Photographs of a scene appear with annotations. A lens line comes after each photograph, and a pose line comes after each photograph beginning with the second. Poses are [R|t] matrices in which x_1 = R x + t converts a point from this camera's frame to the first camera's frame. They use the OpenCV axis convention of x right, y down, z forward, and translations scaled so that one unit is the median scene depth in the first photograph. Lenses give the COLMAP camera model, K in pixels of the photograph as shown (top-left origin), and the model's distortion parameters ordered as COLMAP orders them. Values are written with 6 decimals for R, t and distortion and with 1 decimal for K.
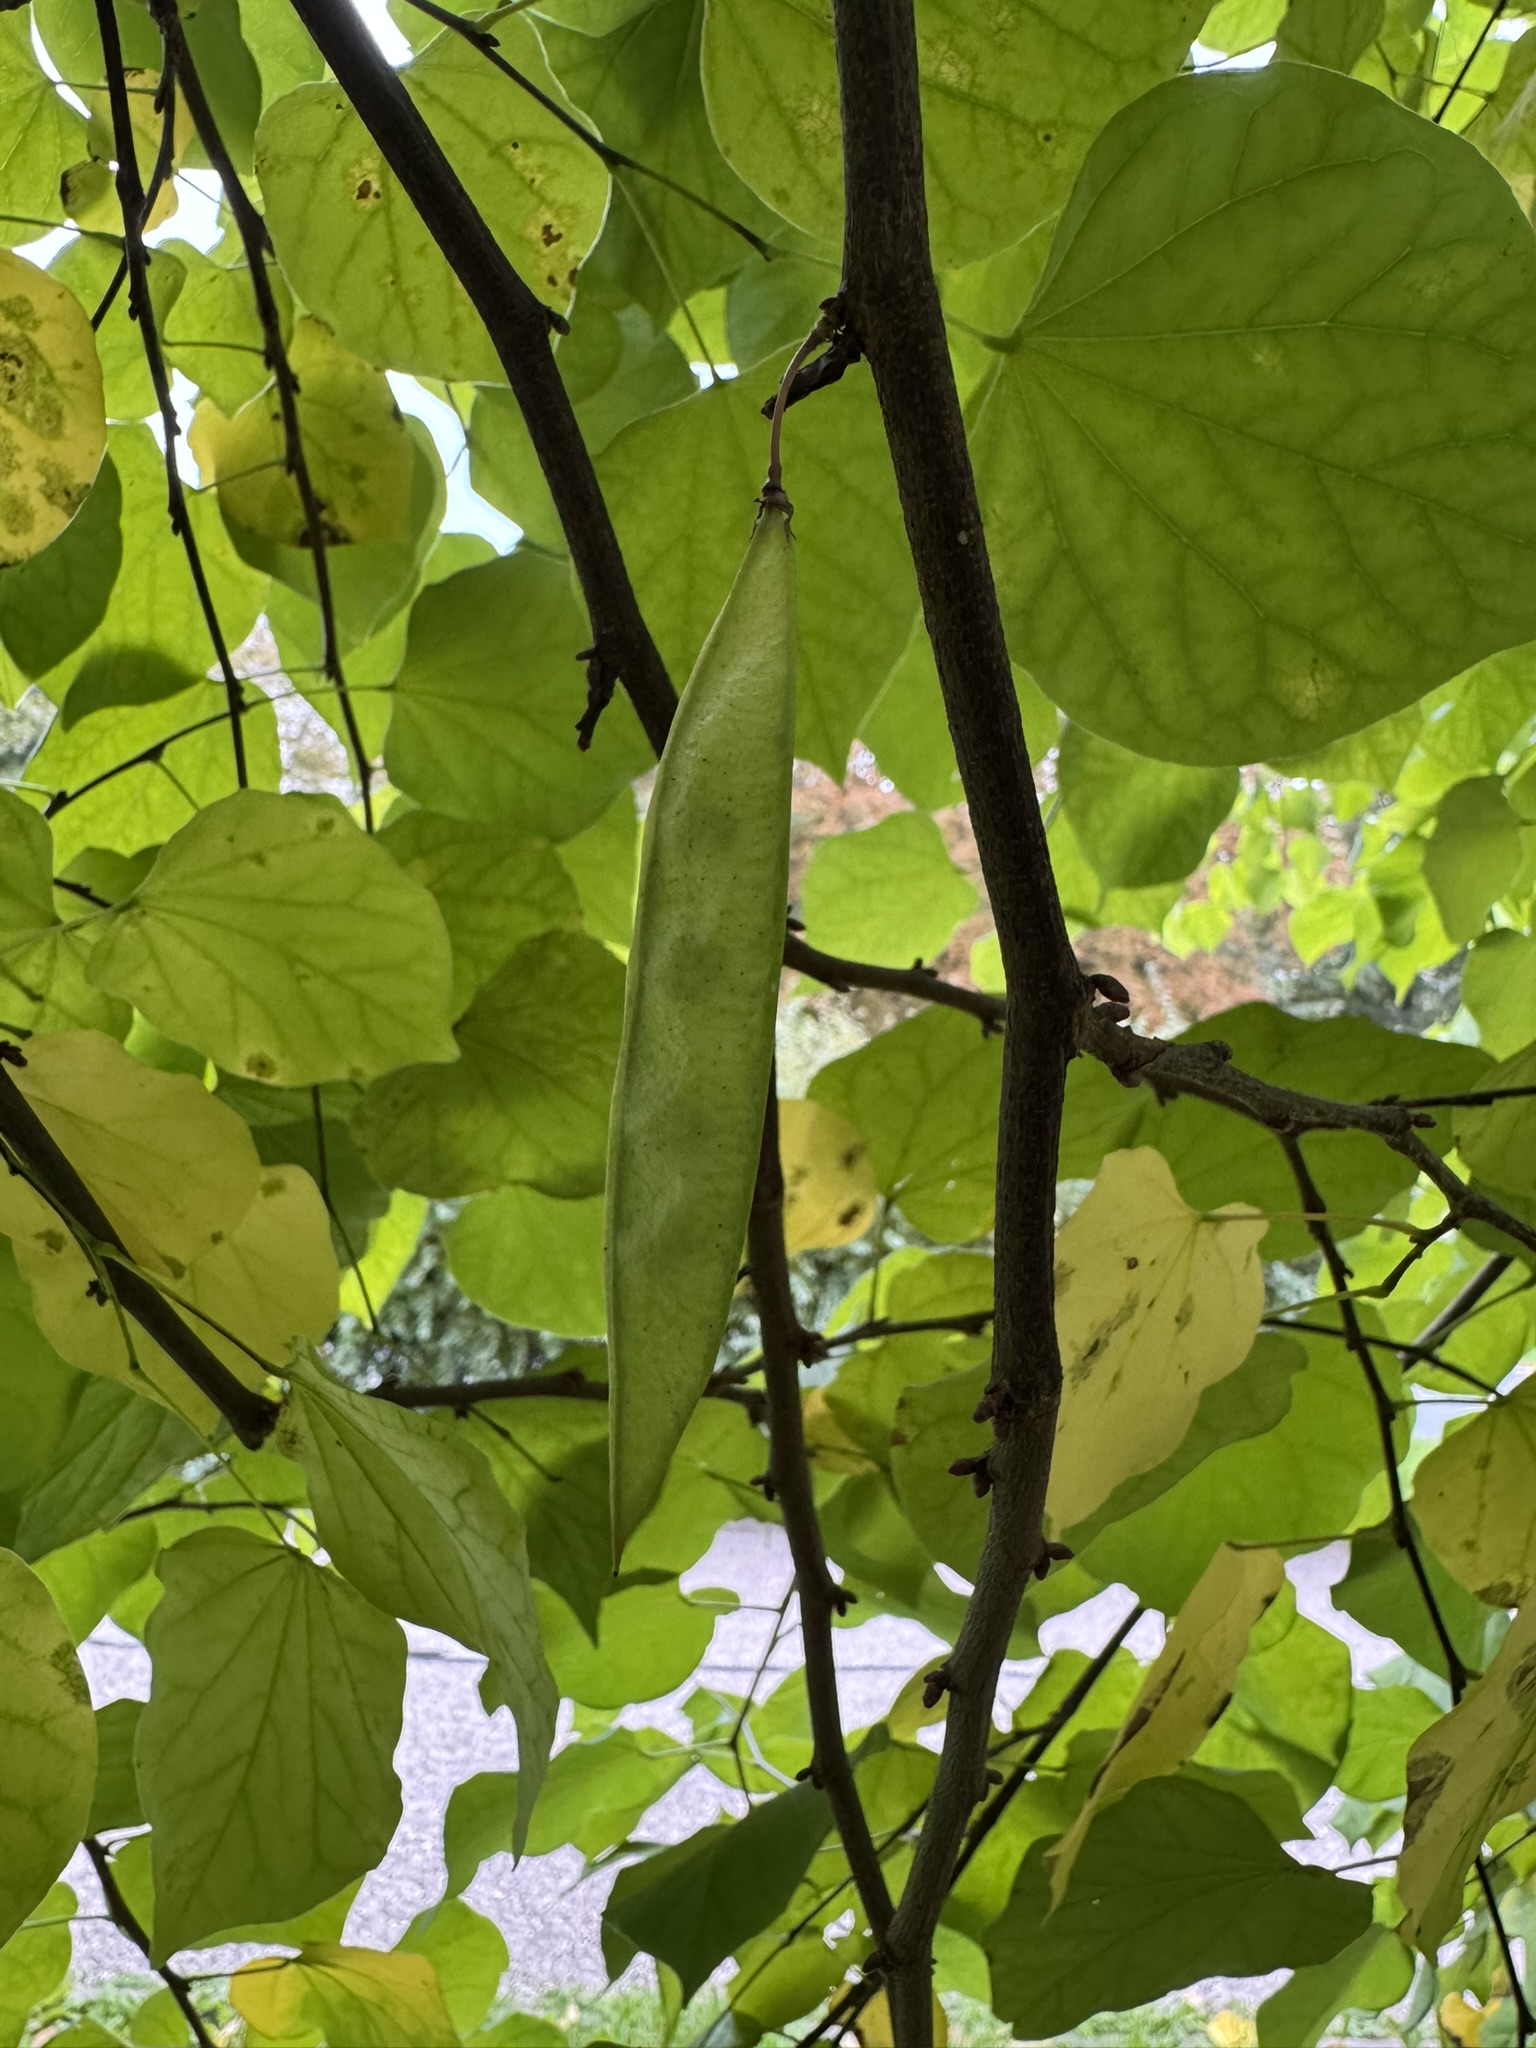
lens RADIAL K [[1416.4, 0, 747.1], [0, 1416.4, 1012.7], [0, 0, 1]] dist [0.003208, -0.000776]
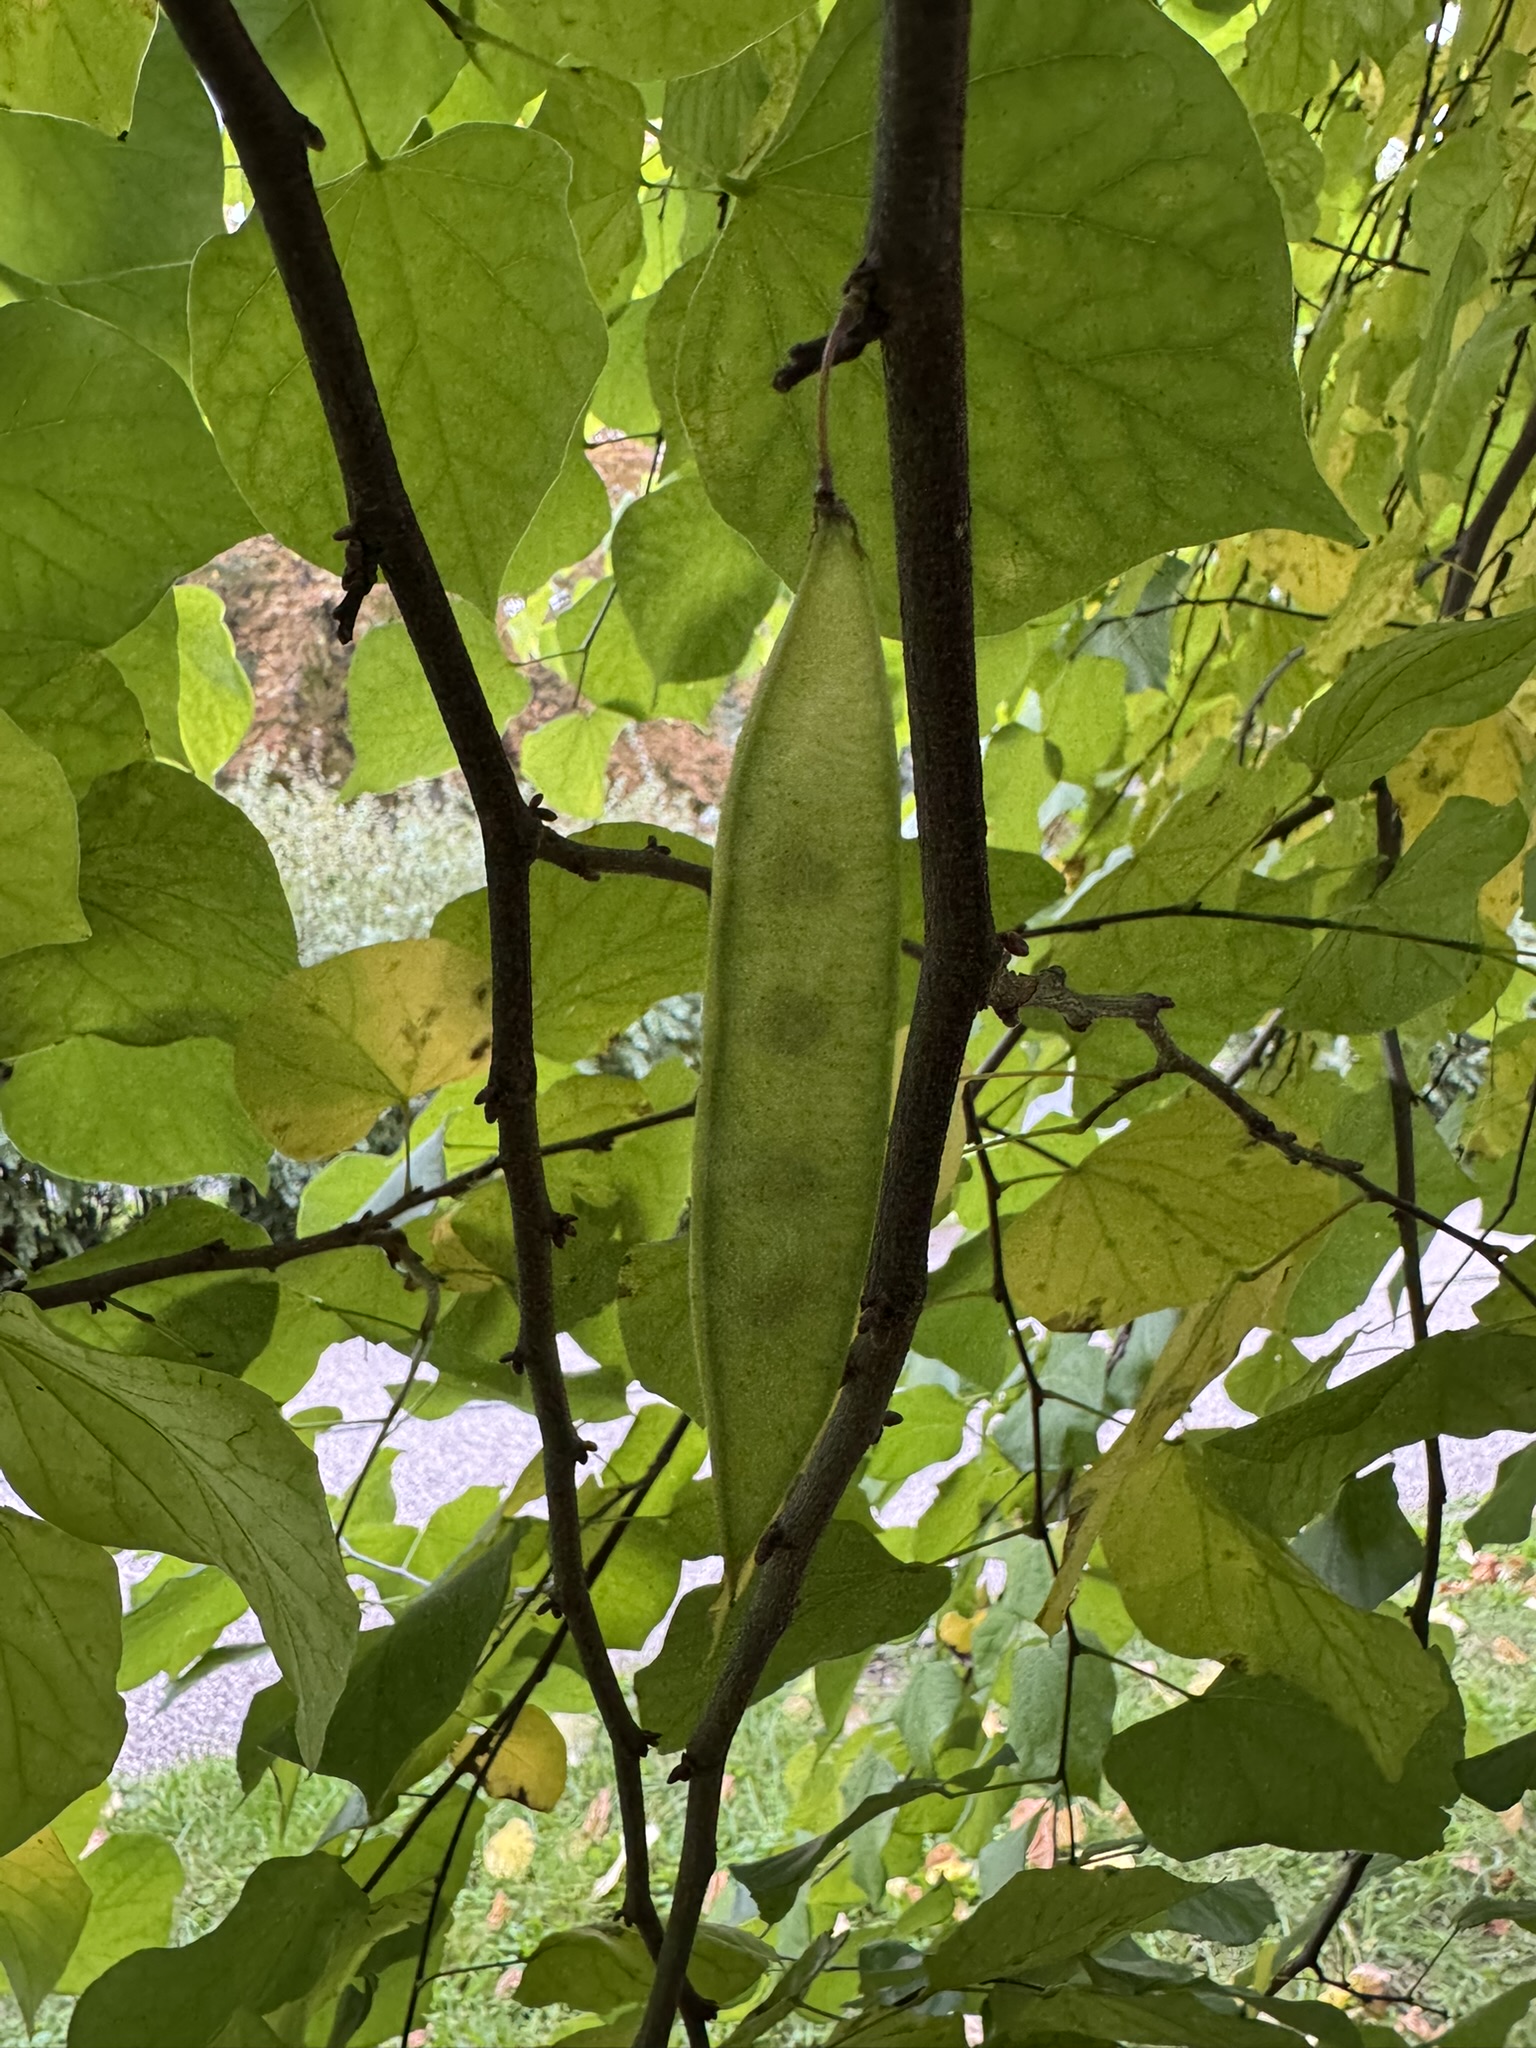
lens RADIAL K [[1416.4, 0, 752.2], [0, 1416.4, 1016.9], [0, 0, 1]] dist [0.003208, -0.000776]
pose [[0.941723, -0.074418, 0.328056, -0.161278], [0.021348, 0.986478, 0.162496, -0.080887], [-0.335712, -0.146023, 0.930578, 0.040359]]
